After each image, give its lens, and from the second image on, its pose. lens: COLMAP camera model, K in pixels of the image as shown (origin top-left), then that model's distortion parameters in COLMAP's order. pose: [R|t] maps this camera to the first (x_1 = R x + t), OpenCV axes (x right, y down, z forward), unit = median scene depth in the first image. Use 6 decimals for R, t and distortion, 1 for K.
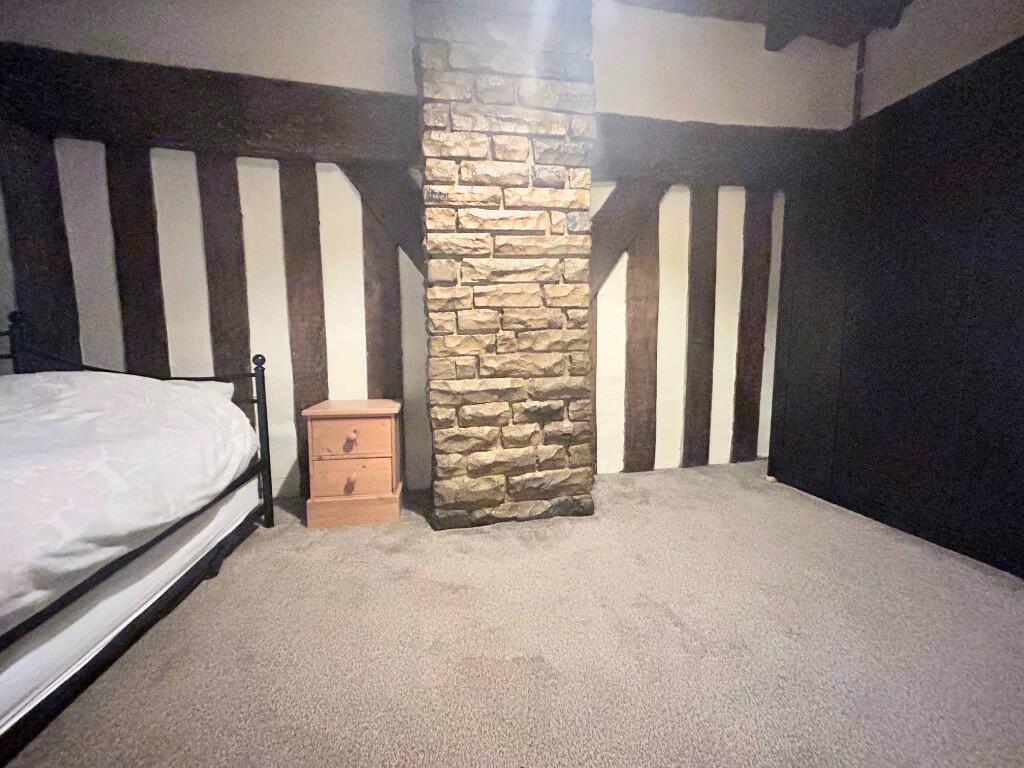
lens RADIAL K [[413.1, 0, 514.7], [0, 413.1, 383.8], [0, 0, 1]] dist [-0.005188, -0.000485]
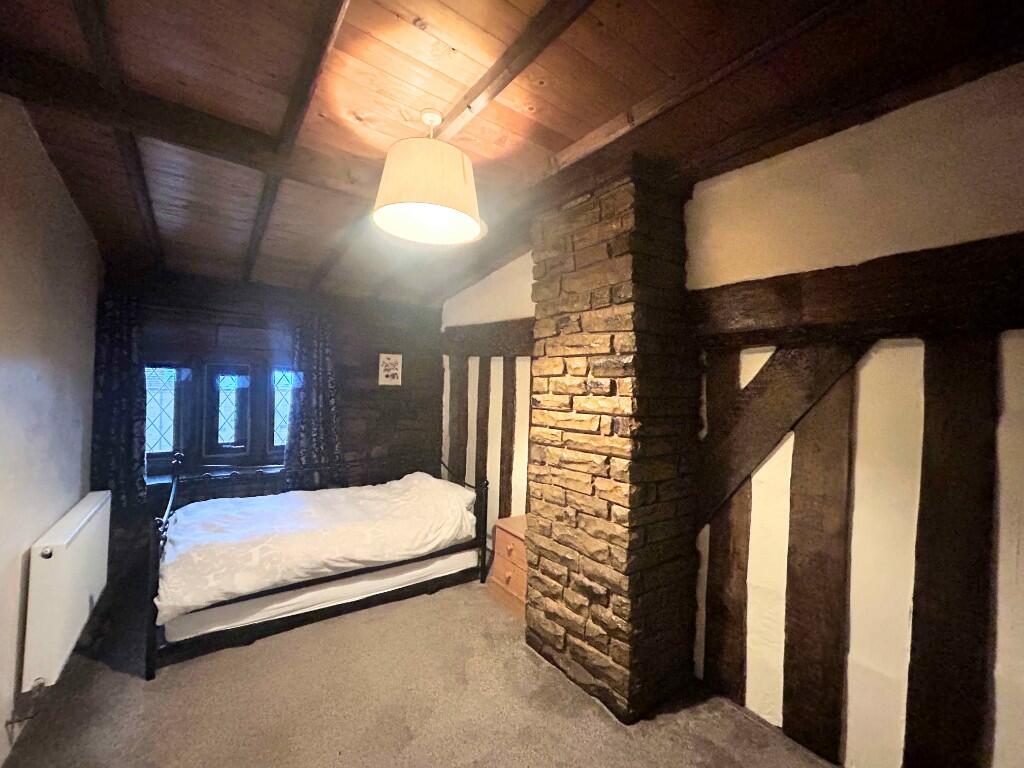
lens RADIAL K [[413.1, 0, 513.0], [0, 413.1, 383.7], [0, 0, 1]] dist [-0.005188, -0.000485]
pose [[0.441997, 0.025163, -0.896663, 0.976172], [-0.133770, 0.990278, -0.038150, -0.418924], [0.886986, 0.136809, 0.441066, 0.267773]]
